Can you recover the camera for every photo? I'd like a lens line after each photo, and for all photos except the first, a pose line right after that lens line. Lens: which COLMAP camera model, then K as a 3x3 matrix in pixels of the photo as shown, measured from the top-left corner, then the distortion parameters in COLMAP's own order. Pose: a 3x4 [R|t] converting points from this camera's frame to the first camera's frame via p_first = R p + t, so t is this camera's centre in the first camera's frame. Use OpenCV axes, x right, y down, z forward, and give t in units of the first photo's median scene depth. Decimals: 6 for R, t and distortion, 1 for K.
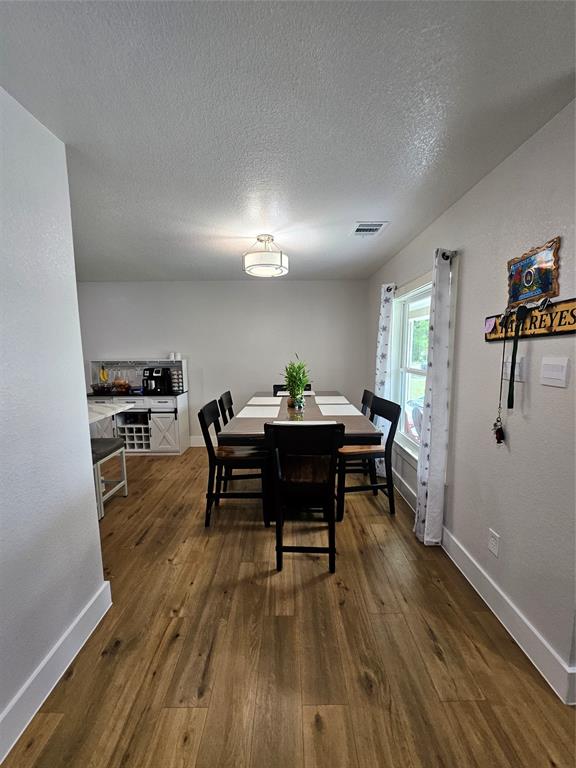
lens RADIAL K [[304.1, 0, 288.0], [0, 304.1, 384.0], [0, 0, 1]] dist [-0.000683, -0.000045]
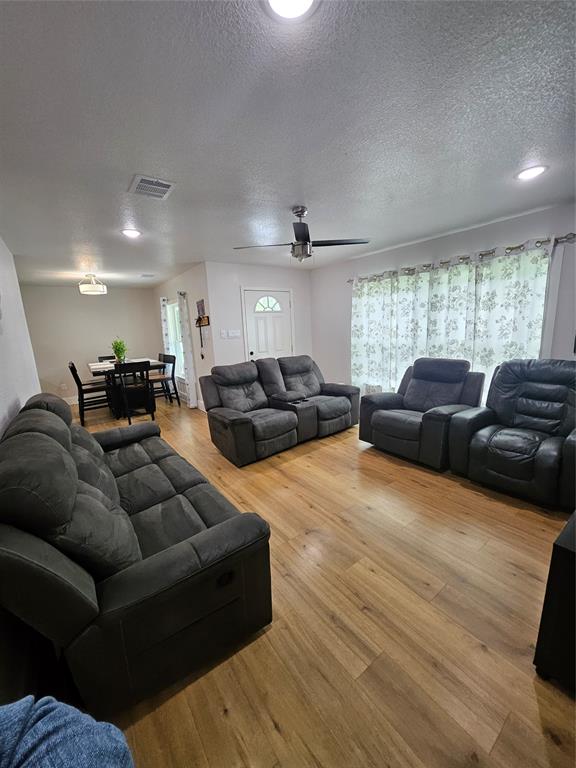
lens RADIAL K [[304.1, 0, 288.0], [0, 304.1, 384.0], [0, 0, 1]] dist [-0.000683, -0.000045]
pose [[0.807212, -0.146824, 0.571710, -0.282147], [0.111943, 0.989071, 0.095953, 0.157777], [-0.579550, -0.013455, 0.814826, -1.356604]]
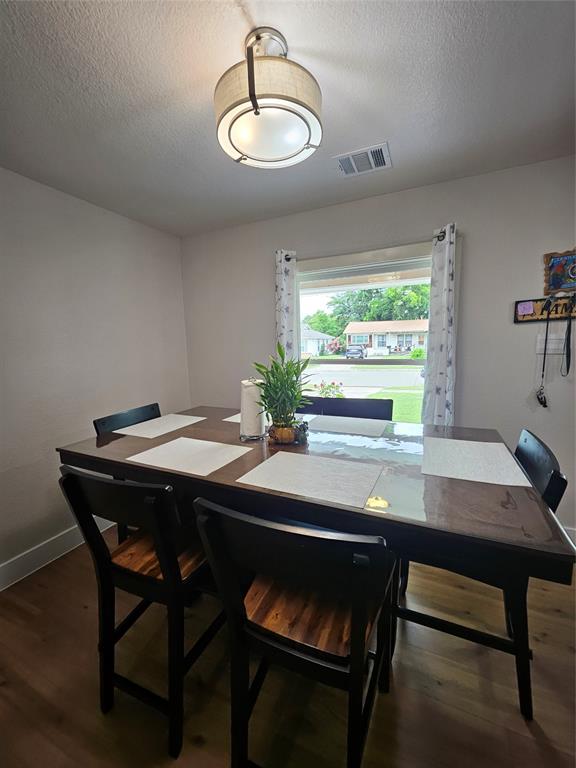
lens RADIAL K [[304.1, 0, 288.0], [0, 304.1, 384.0], [0, 0, 1]] dist [-0.000683, -0.000045]
pose [[0.410580, -0.117506, 0.904222, -0.509509], [0.121607, 0.989859, 0.073417, -0.069358], [-0.903679, 0.079816, 0.420706, 0.899839]]
